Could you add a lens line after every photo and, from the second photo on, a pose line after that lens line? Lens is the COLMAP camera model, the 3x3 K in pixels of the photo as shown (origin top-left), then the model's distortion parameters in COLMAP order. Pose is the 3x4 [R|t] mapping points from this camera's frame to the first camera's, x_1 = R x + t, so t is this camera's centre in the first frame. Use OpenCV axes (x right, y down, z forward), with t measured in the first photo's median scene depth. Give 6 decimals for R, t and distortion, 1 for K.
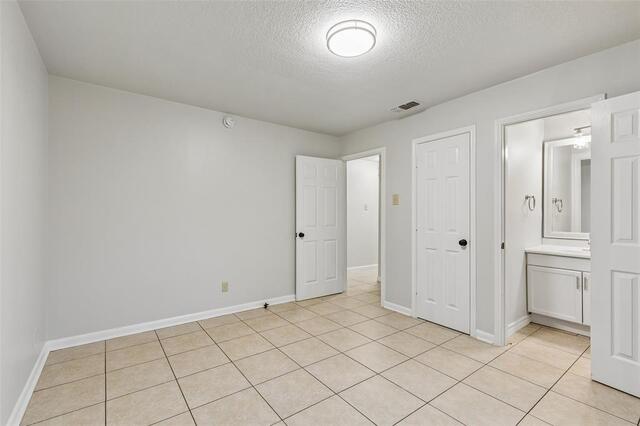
lens RADIAL K [[287.9, 0, 317.9], [0, 287.9, 215.3], [0, 0, 1]] dist [0.010223, -0.002025]
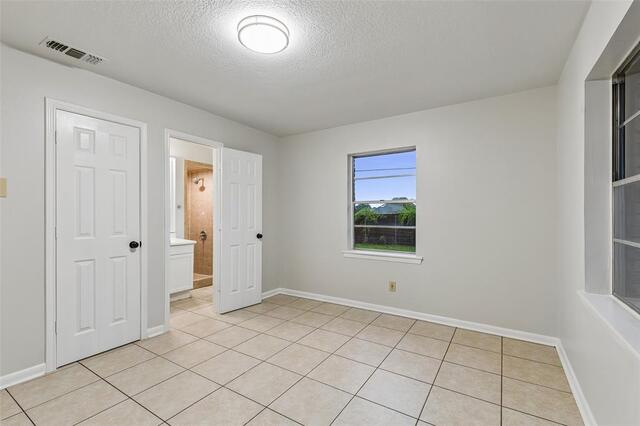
lens RADIAL K [[287.9, 0, 322.8], [0, 287.9, 216.5], [0, 0, 1]] dist [0.010223, -0.002025]
pose [[-0.352515, -0.012220, 0.935727, -0.572125], [0.000868, 0.999910, 0.013386, -0.008015], [-0.935806, 0.005531, -0.352472, 0.752885]]
